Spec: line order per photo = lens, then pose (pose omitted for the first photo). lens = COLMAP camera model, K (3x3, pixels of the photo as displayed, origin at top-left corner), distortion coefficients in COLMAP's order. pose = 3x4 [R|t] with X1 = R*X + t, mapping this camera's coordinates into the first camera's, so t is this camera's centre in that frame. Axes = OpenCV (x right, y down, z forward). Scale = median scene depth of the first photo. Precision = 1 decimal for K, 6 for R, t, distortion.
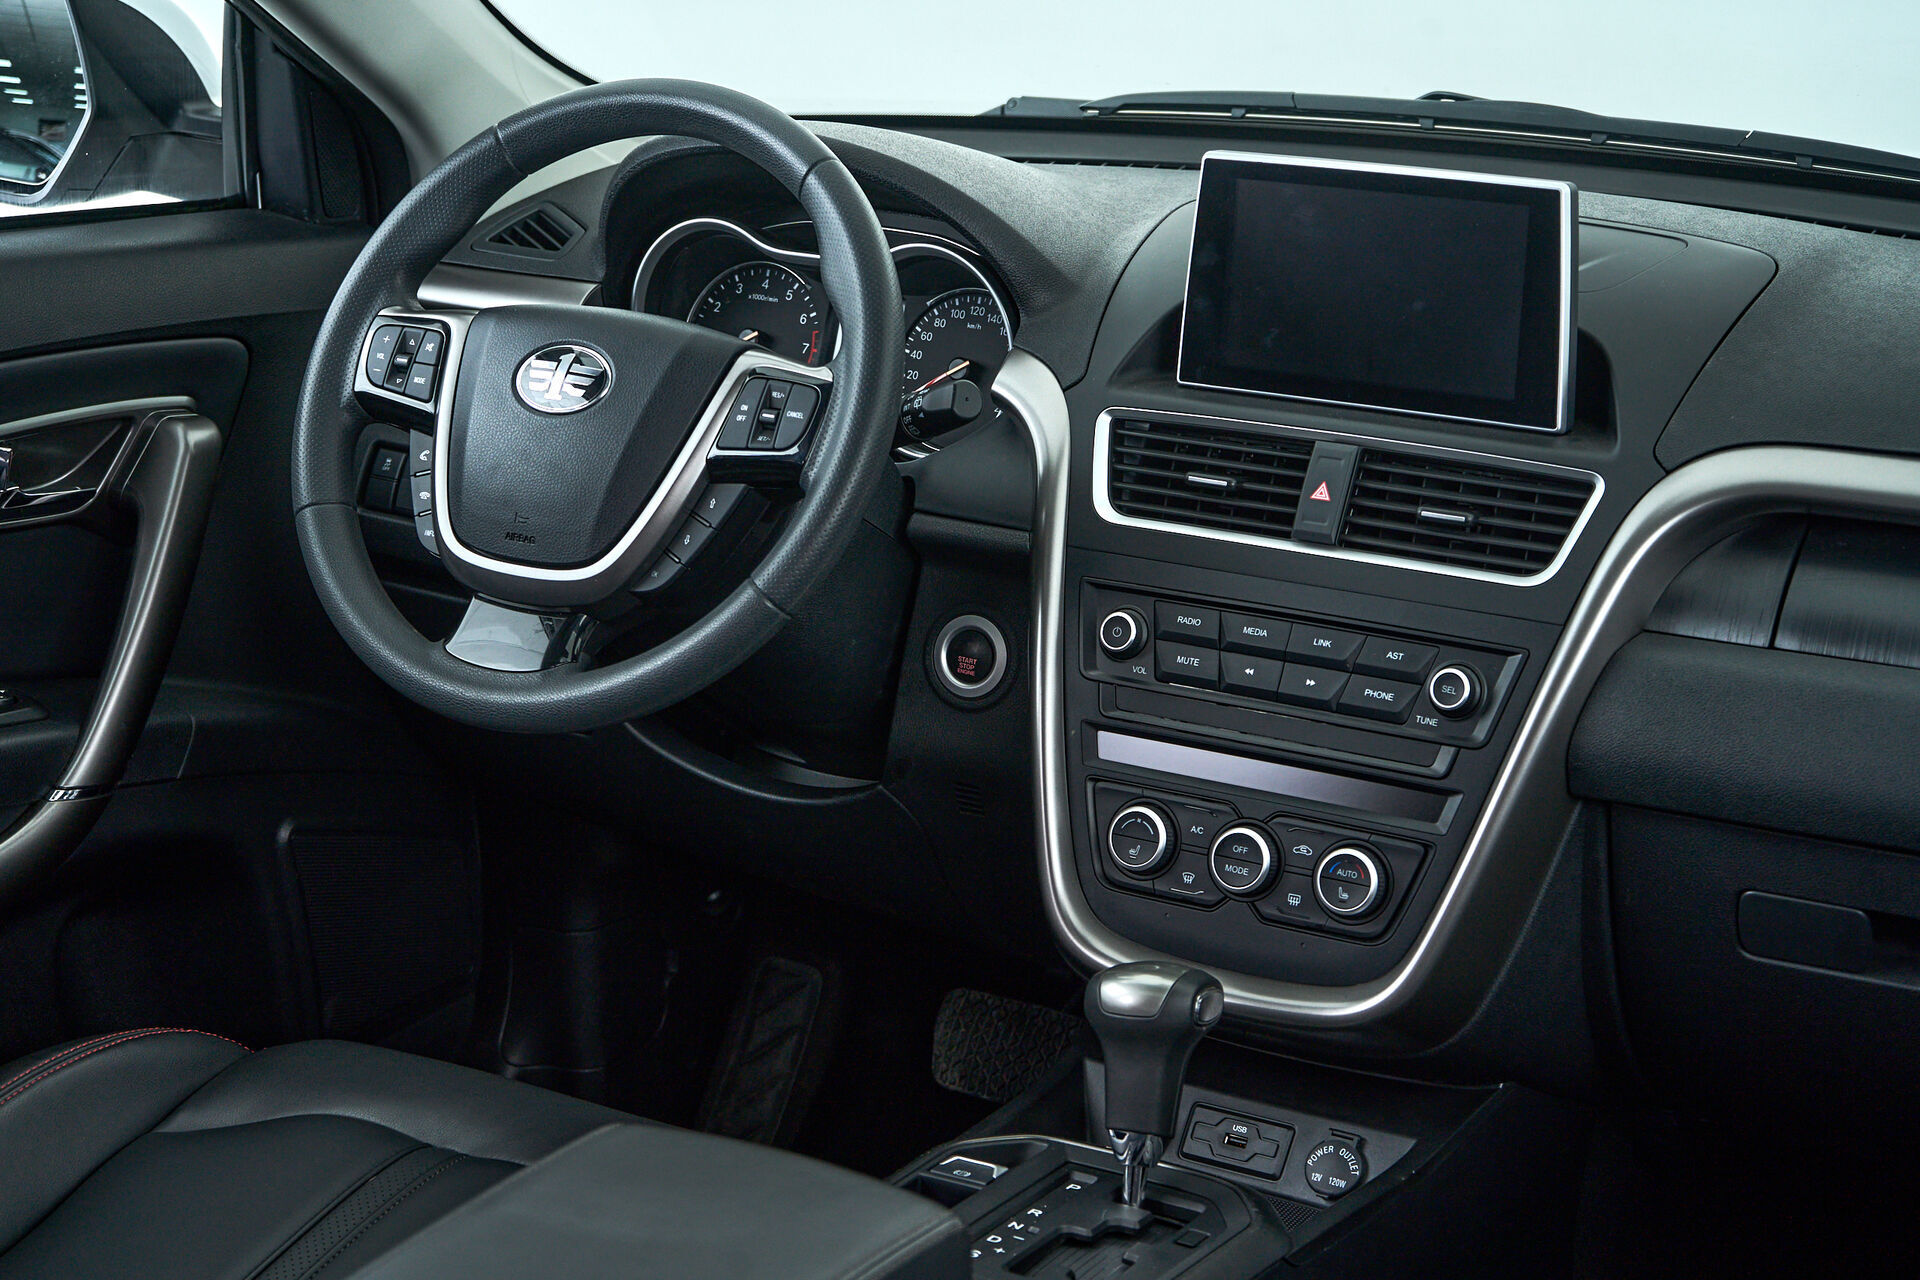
lens RADIAL K [[3253.2, 0, 967.6], [0, 3253.2, 635.0], [0, 0, 1]] dist [0.039117, 0.000000]
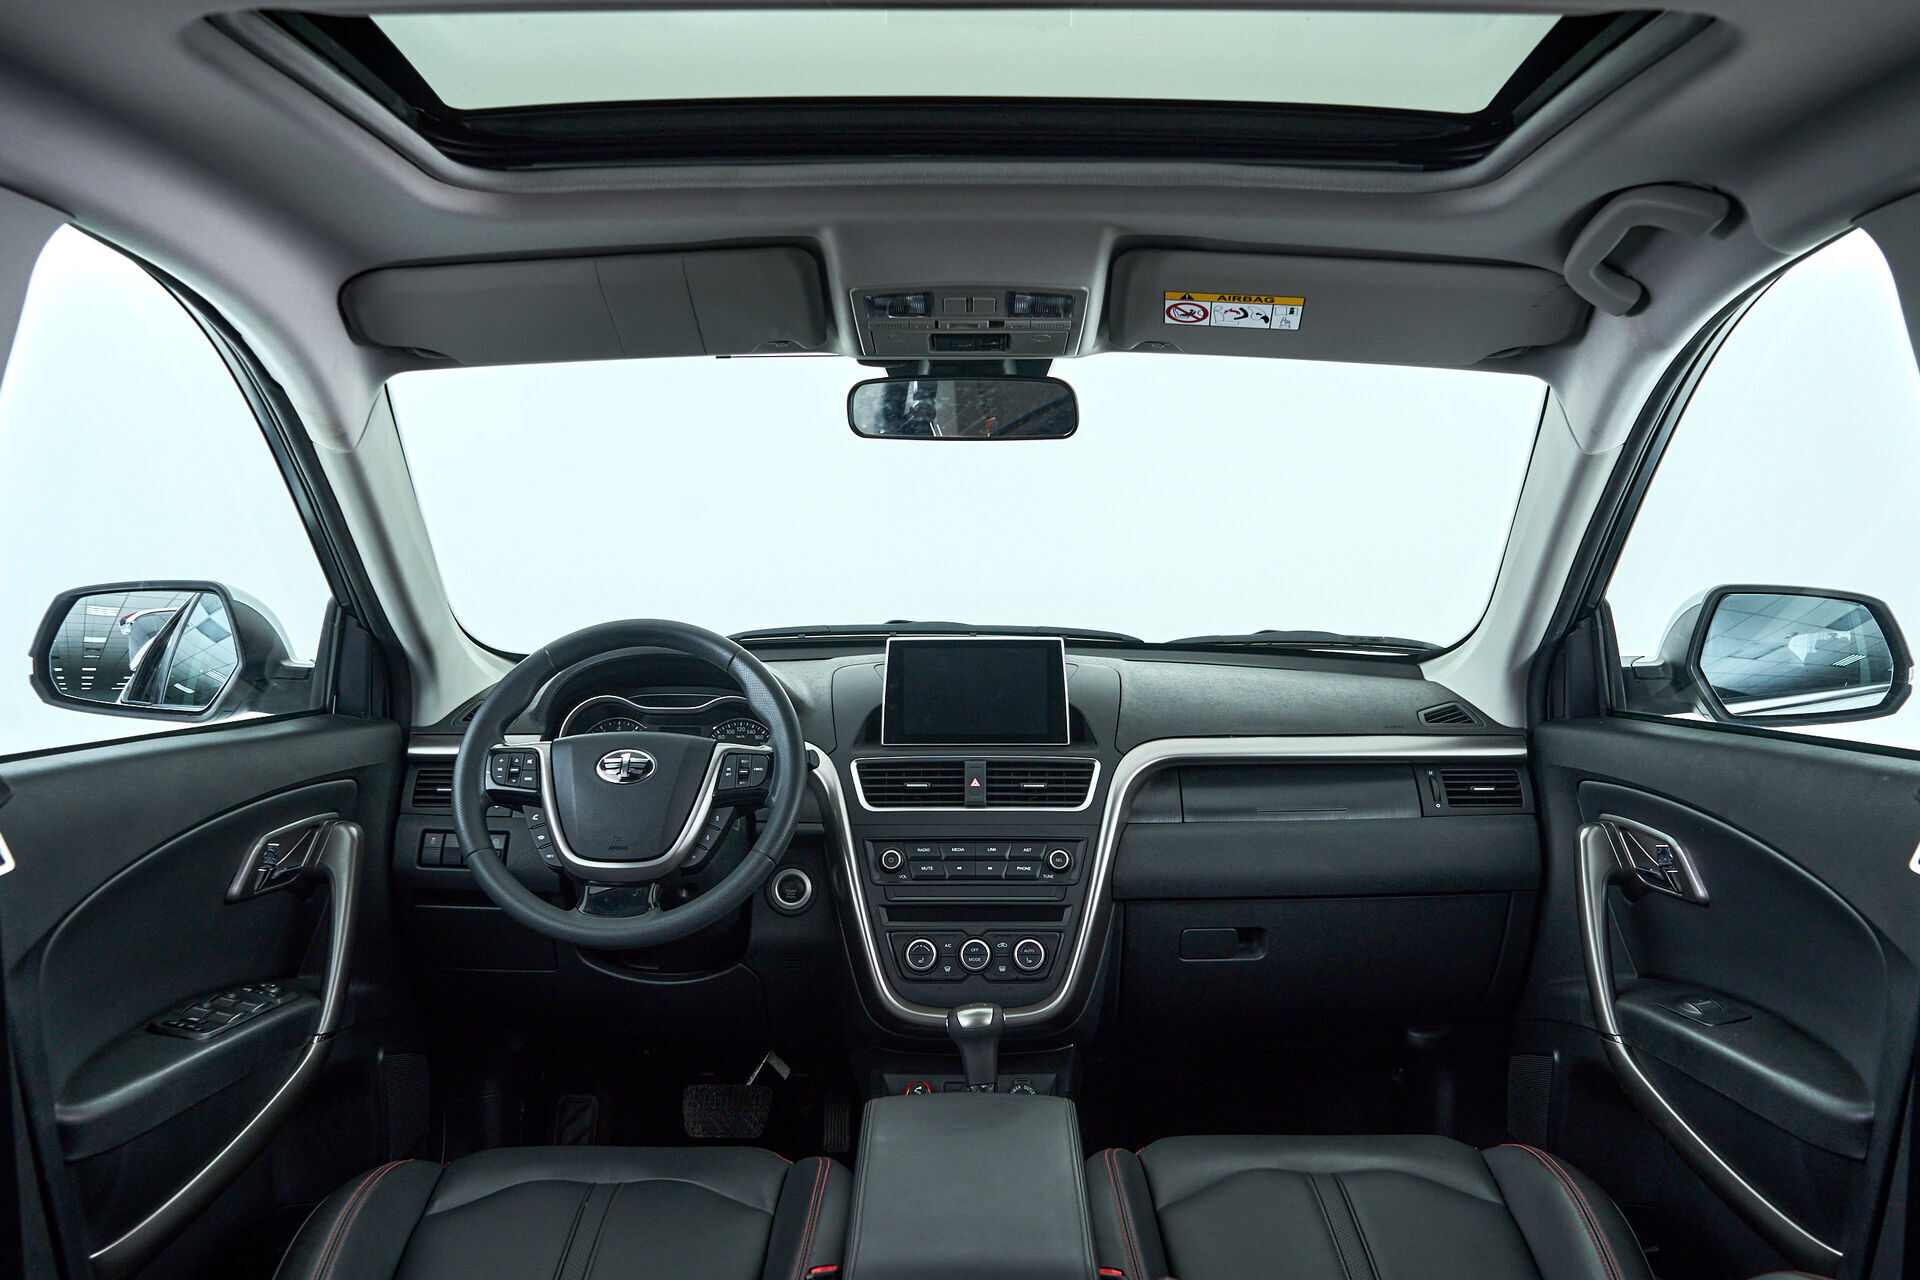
lens RADIAL K [[1560.0, 0, 971.8], [0, 1560.0, 644.5], [0, 0, 1]] dist [-0.004905, -0.001296]
pose [[0.862864, -0.054515, 0.502487, -0.417946], [0.152504, 0.975913, -0.156000, 0.028923], [-0.481880, 0.211238, 0.850394, 0.081342]]
